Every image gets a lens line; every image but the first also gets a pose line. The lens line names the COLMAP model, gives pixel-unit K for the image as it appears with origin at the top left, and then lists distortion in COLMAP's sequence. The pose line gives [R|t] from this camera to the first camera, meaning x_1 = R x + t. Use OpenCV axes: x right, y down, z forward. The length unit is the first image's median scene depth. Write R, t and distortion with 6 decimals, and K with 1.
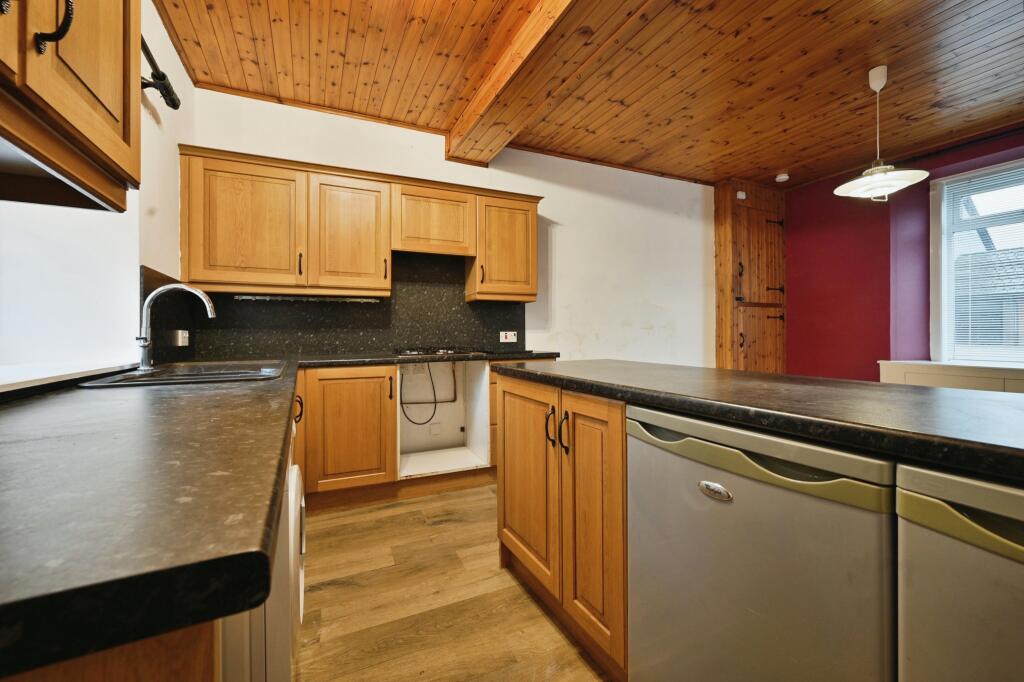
lens RADIAL K [[407.6, 0, 516.2], [0, 407.6, 333.0], [0, 0, 1]] dist [-0.000748, 0.000078]
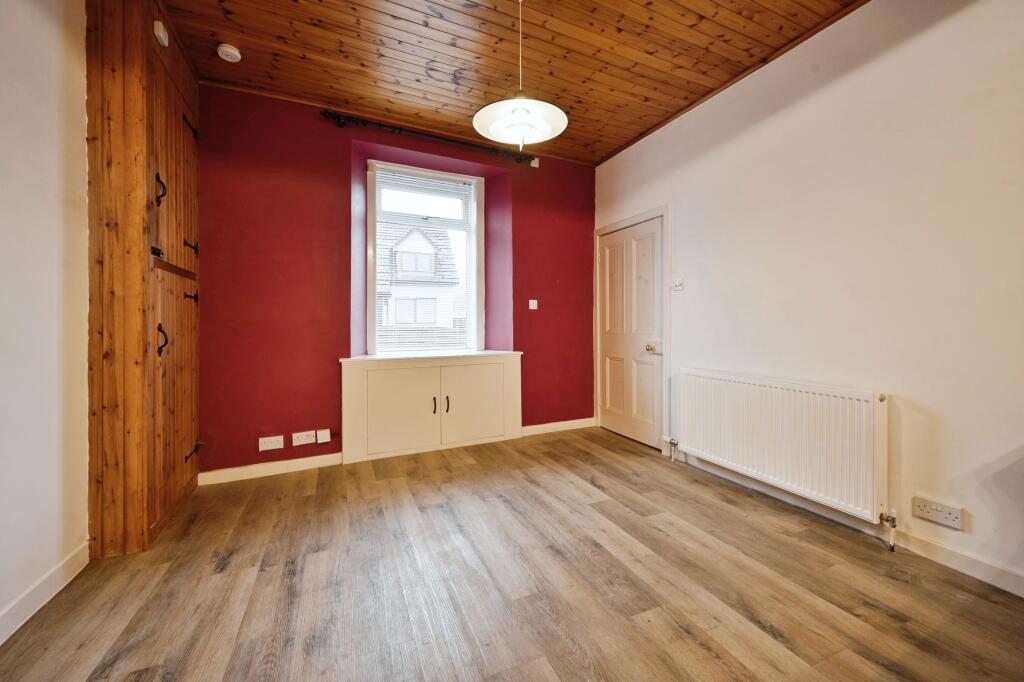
lens RADIAL K [[413.7, 0, 515.3], [0, 413.7, 321.9], [0, 0, 1]] dist [0.000559, -0.000004]
pose [[0.010114, 0.006947, 0.999925, 0.096285], [0.001961, 0.999974, -0.006967, 0.000995], [-0.999947, 0.002031, 0.010101, 0.721935]]
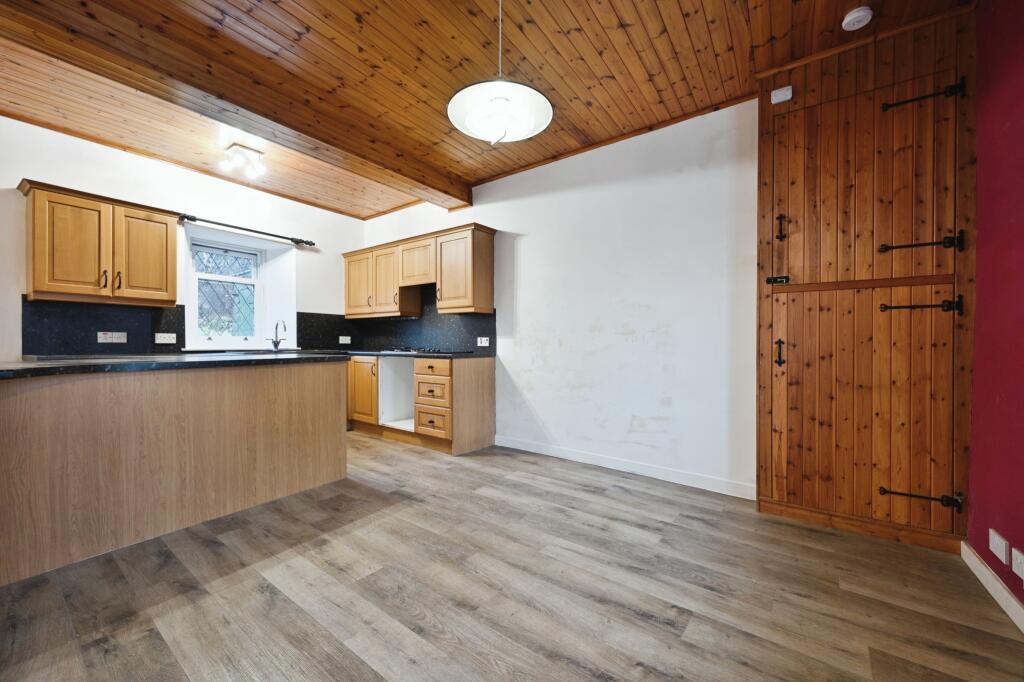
lens RADIAL K [[404.1, 0, 515.1], [0, 404.1, 344.8], [0, 0, 1]] dist [-0.001027, -0.000062]
pose [[0.484297, 0.015507, -0.874766, 1.068796], [-0.005117, 0.999876, 0.014892, 0.000249], [0.874889, -0.002736, 0.484316, 0.502682]]
